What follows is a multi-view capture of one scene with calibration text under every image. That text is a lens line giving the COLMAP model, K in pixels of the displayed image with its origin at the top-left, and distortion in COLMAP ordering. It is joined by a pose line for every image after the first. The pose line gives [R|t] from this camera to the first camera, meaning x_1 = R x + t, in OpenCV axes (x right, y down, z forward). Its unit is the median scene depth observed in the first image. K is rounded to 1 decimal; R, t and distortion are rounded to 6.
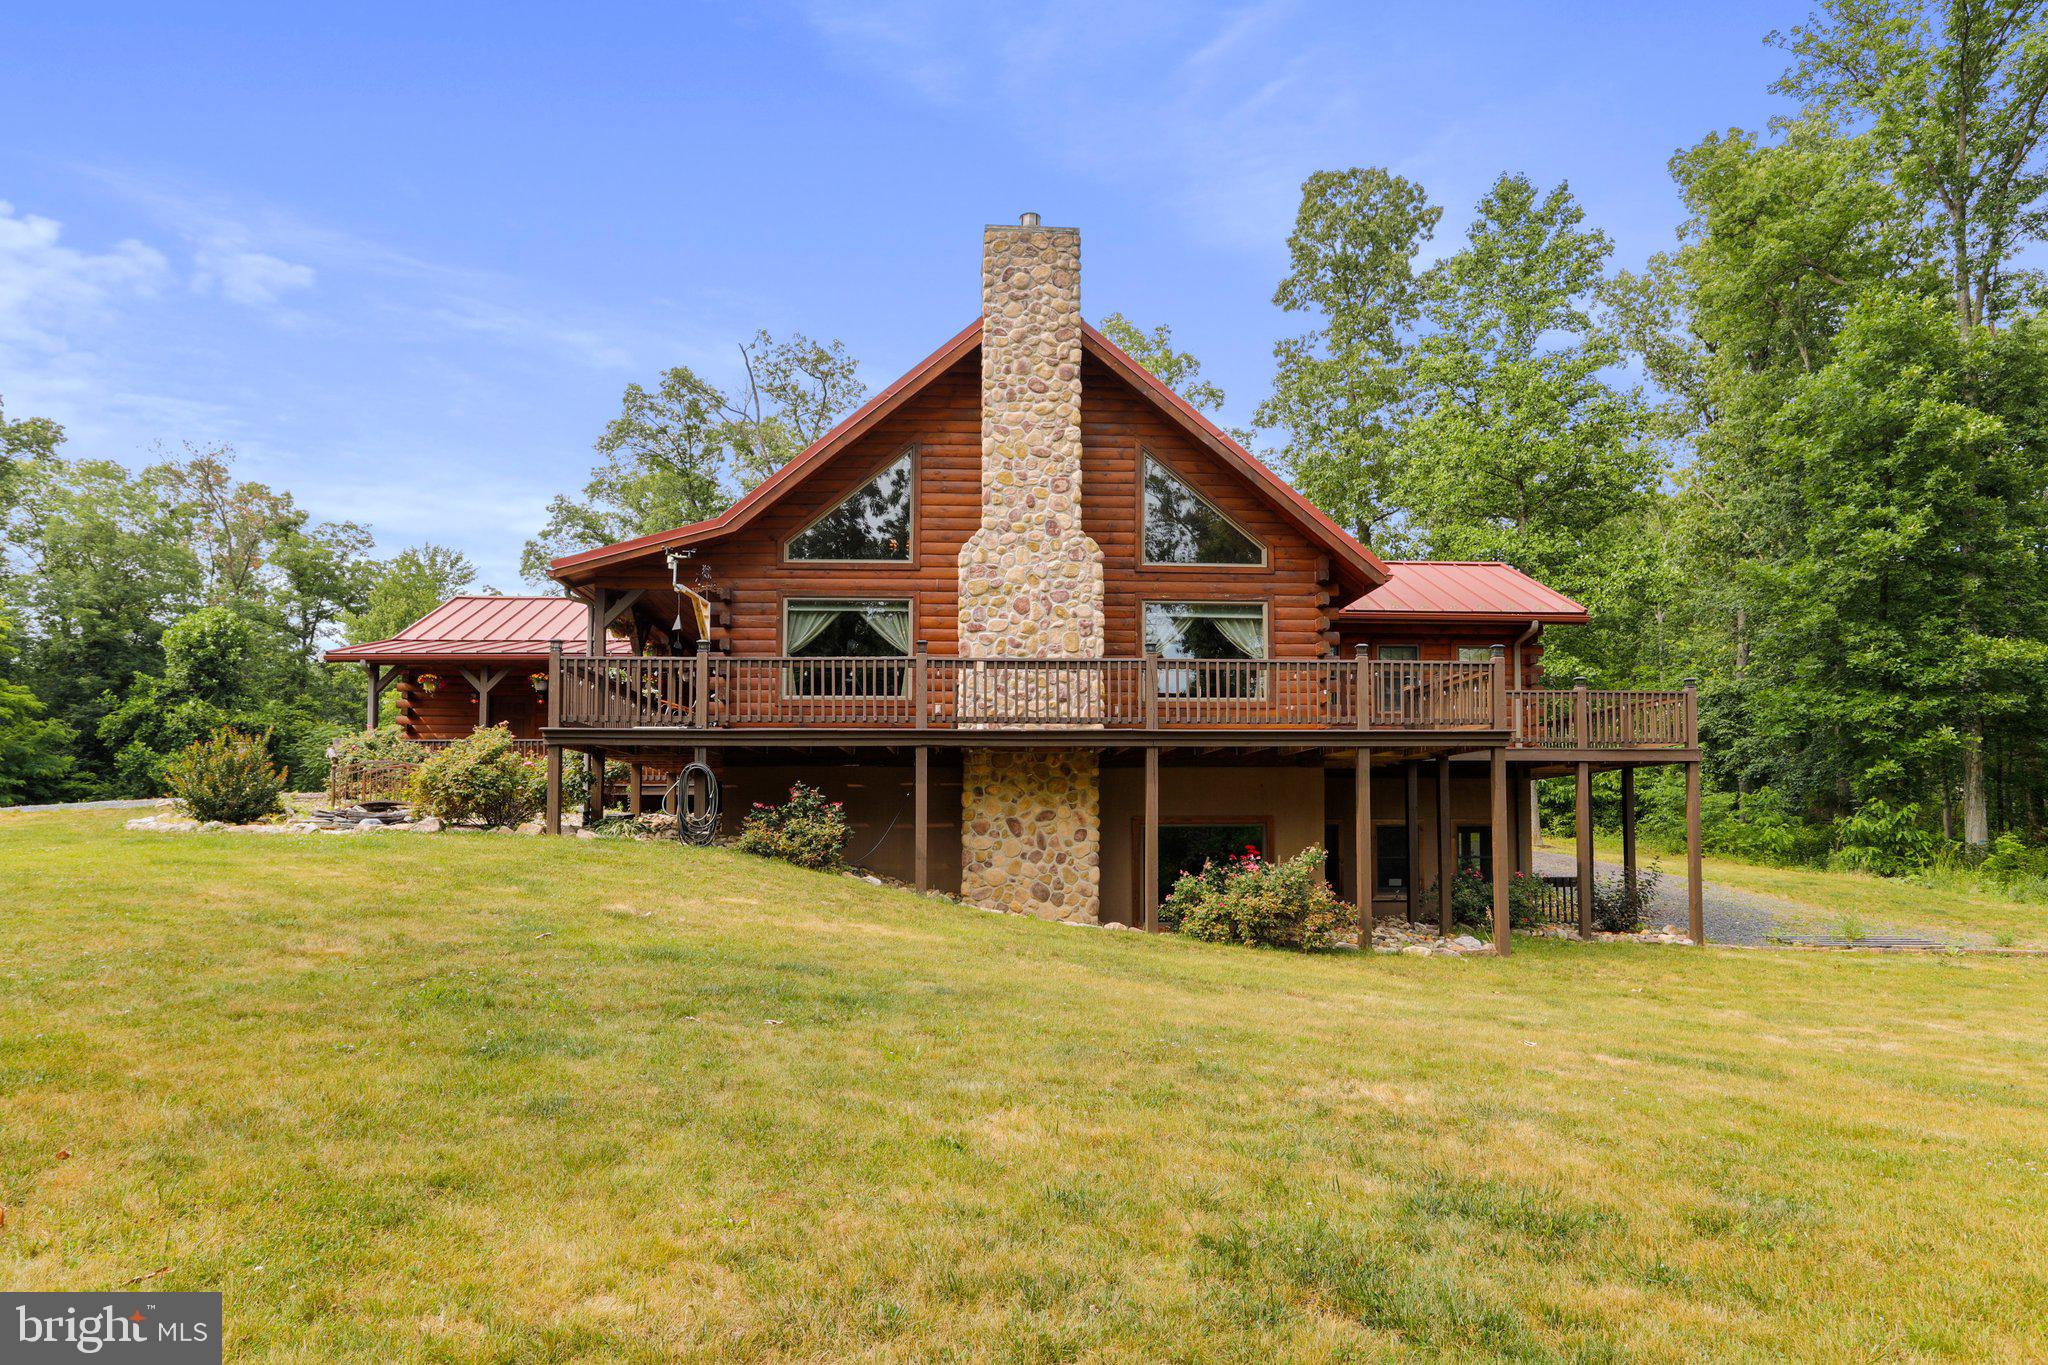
lens RADIAL K [[1189.1, 0, 1022.2], [0, 1189.1, 679.4], [0, 0, 1]] dist [-0.029621, 0.008253]
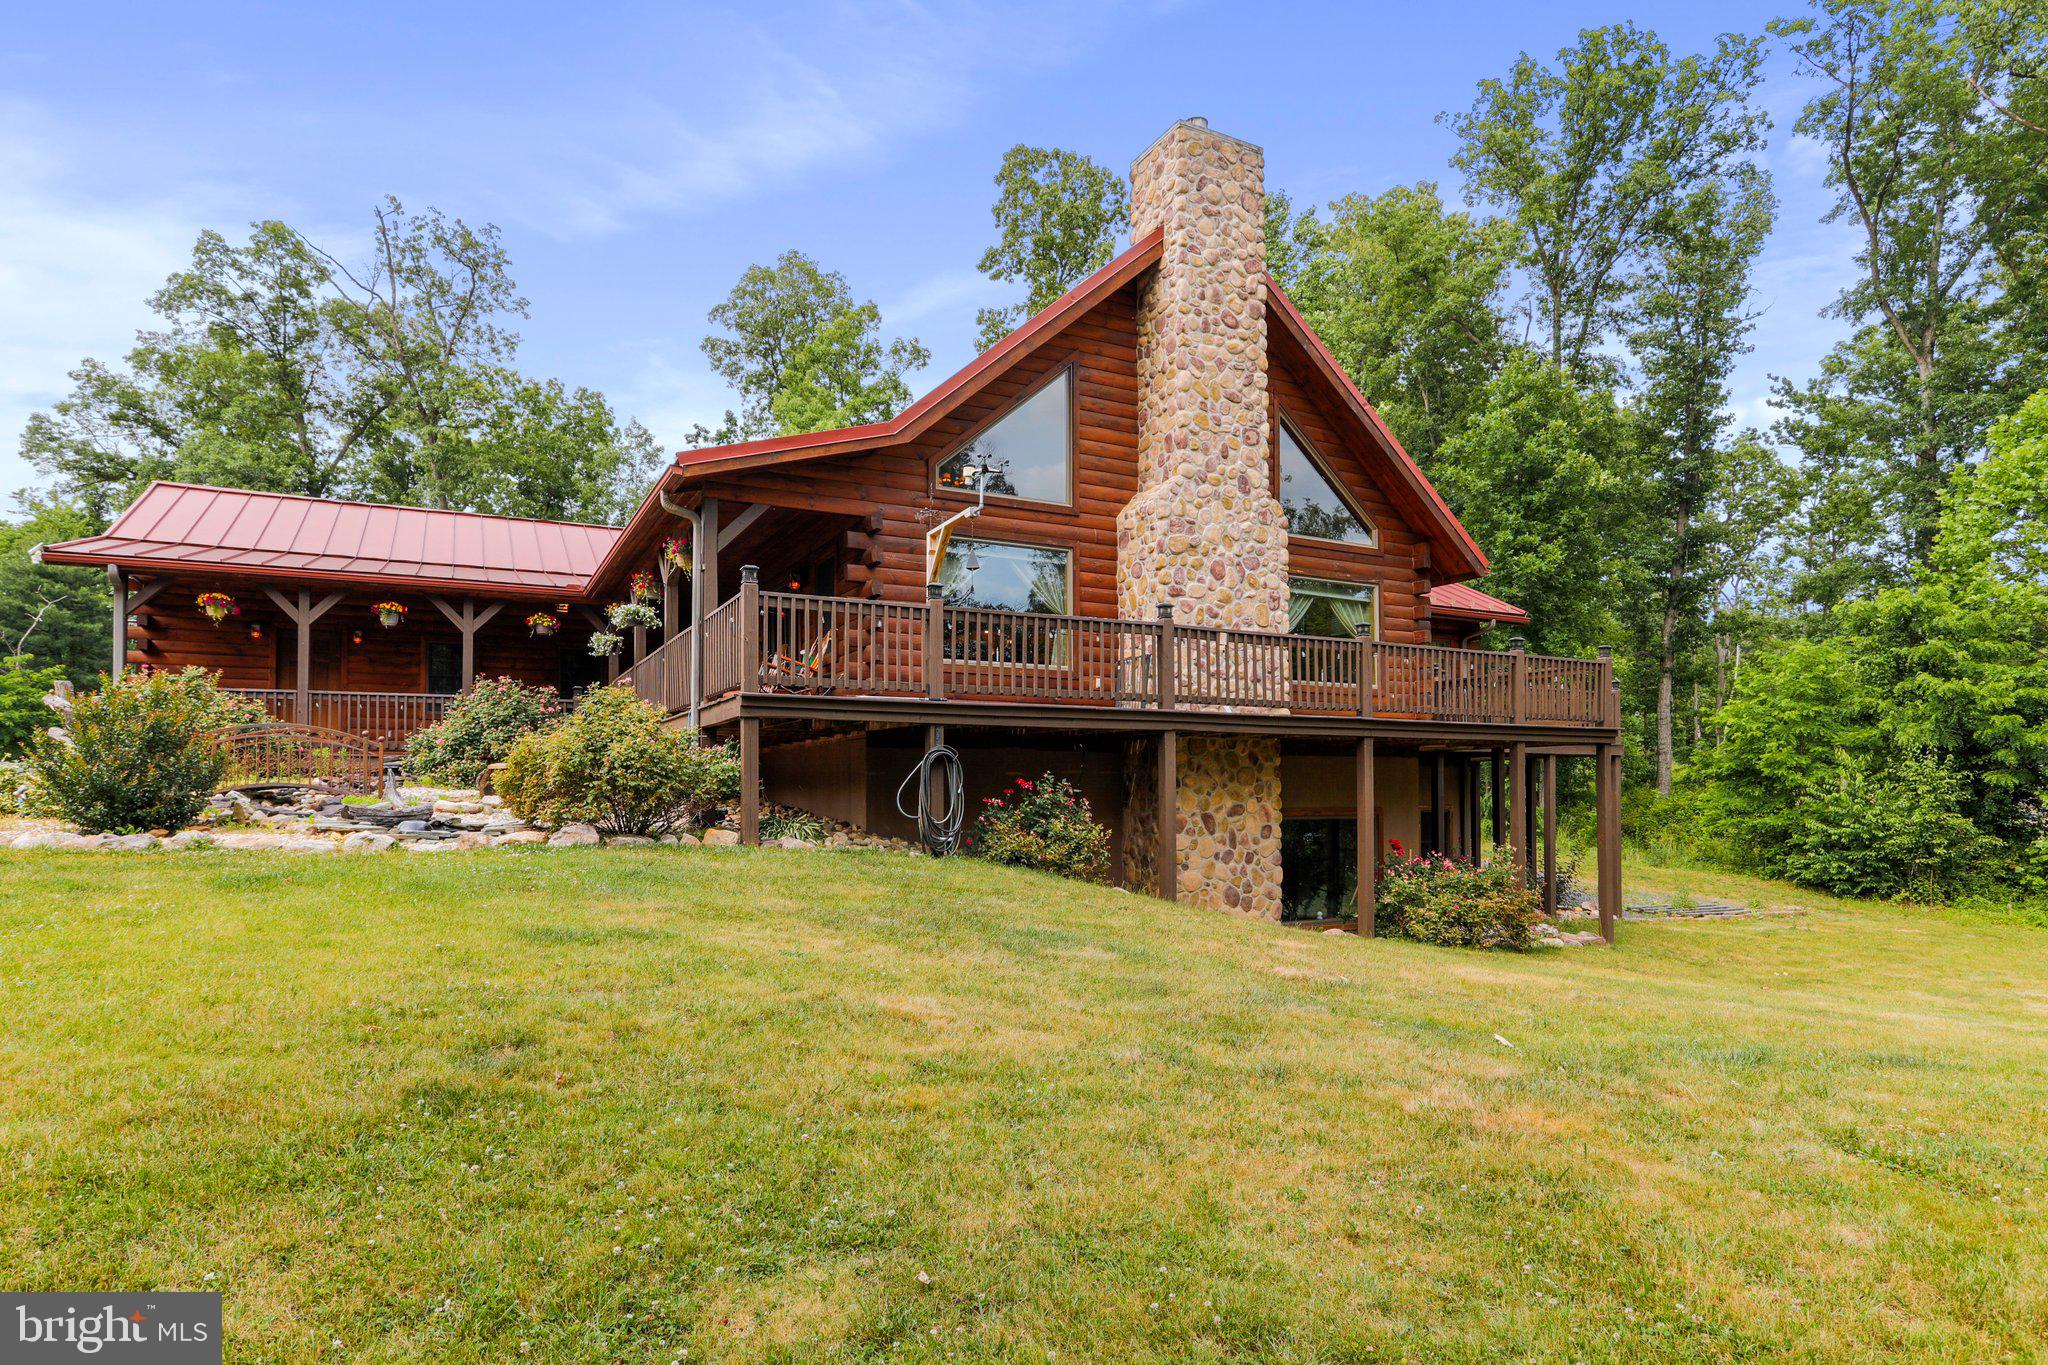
lens RADIAL K [[1168.3, 0, 1026.9], [0, 1168.3, 691.7], [0, 0, 1]] dist [-0.038139, 0.009484]
pose [[0.915150, 0.038245, 0.401295, -0.458434], [-0.055356, 0.997981, 0.031126, 0.008011], [-0.399294, -0.050699, 0.915420, 0.262890]]
